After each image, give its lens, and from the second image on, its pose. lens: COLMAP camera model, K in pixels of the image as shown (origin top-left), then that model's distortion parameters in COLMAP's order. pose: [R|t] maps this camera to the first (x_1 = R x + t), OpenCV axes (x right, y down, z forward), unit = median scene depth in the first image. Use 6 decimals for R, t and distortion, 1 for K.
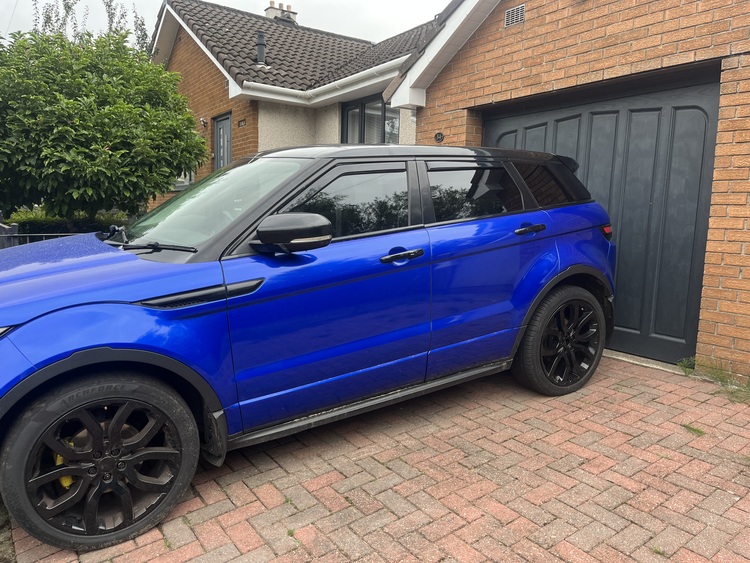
lens RADIAL K [[558.7, 0, 375.0], [0, 558.7, 281.5], [0, 0, 1]] dist [0.086887, -0.106725]
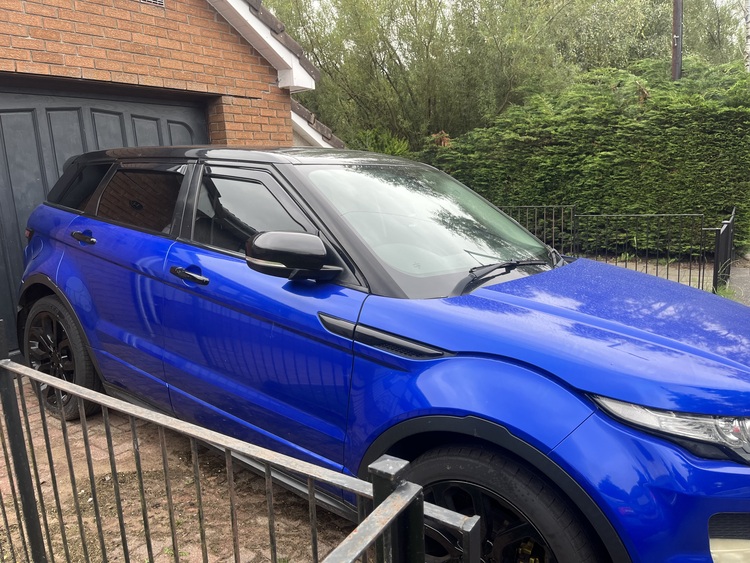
lens RADIAL K [[558.7, 0, 375.0], [0, 558.7, 281.5], [0, 0, 1]] dist [0.086887, -0.106725]
pose [[-0.338483, -0.190694, 0.921447, -0.737701], [0.142354, 0.957602, 0.250468, -0.199191], [-0.930142, 0.215951, -0.296986, 0.938689]]
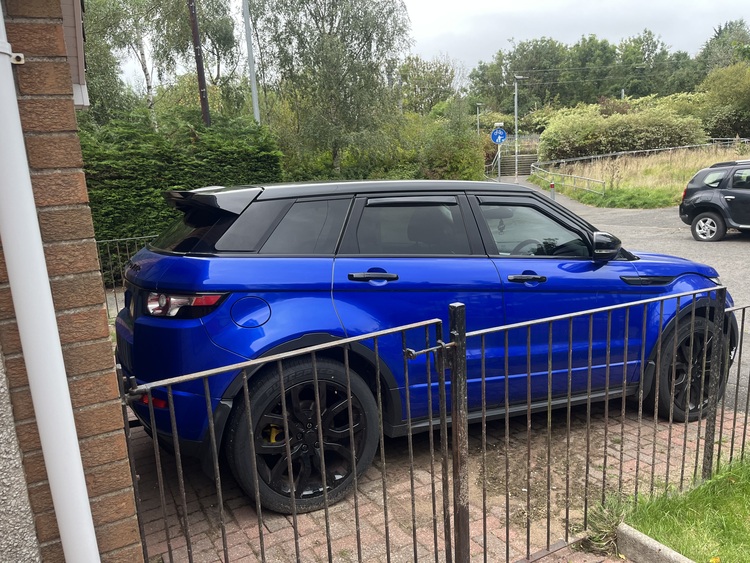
lens RADIAL K [[558.7, 0, 375.0], [0, 558.7, 281.5], [0, 0, 1]] dist [0.086887, -0.106725]
pose [[-0.985898, 0.000382, 0.167349, -0.100520], [0.052494, 0.950234, 0.307083, -0.318174], [-0.158904, 0.311537, -0.936853, 1.639611]]
